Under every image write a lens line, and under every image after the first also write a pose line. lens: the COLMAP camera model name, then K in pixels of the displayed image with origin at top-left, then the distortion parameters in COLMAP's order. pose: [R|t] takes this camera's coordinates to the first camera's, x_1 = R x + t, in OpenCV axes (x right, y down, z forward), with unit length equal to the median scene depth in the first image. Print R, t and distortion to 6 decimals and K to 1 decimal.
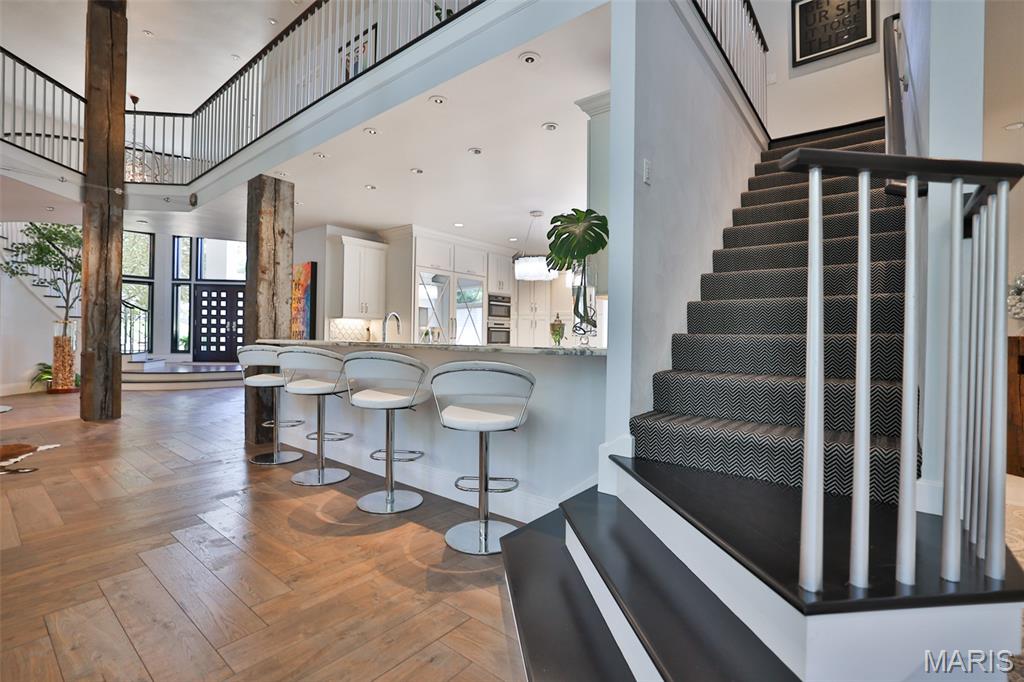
lens RADIAL K [[464.1, 0, 504.7], [0, 464.1, 332.5], [0, 0, 1]] dist [-0.025887, 0.001980]
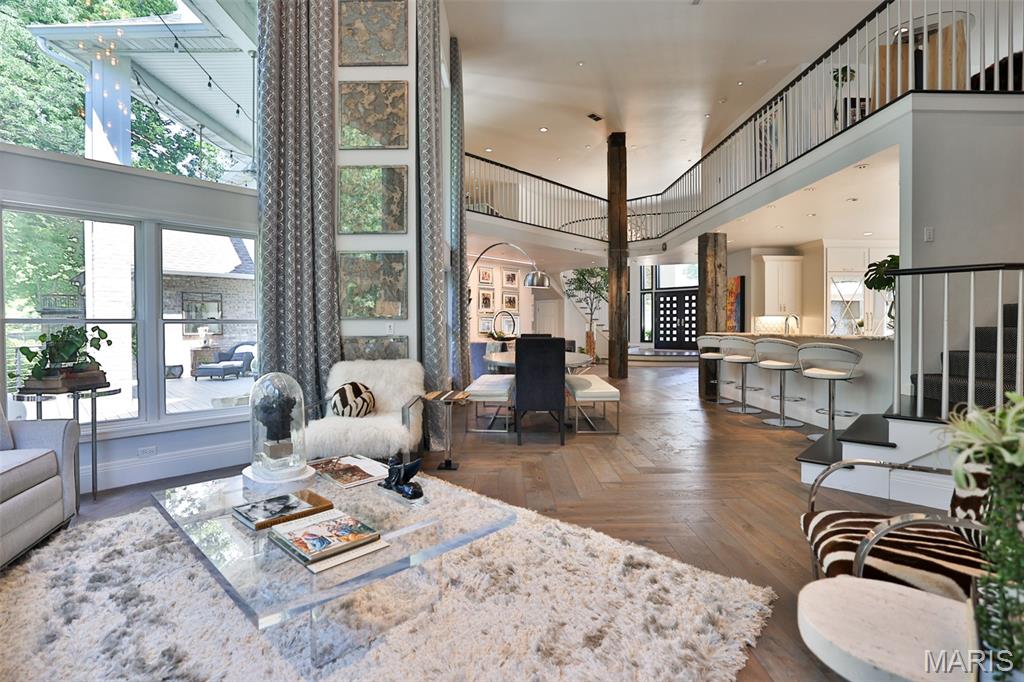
lens RADIAL K [[464.1, 0, 502.8], [0, 464.1, 332.5], [0, 0, 1]] dist [-0.025887, 0.001980]
pose [[0.632968, -0.004275, -0.774166, 0.202694], [0.016841, 0.999824, 0.008248, -0.007120], [0.773994, -0.018258, 0.632929, -0.436476]]
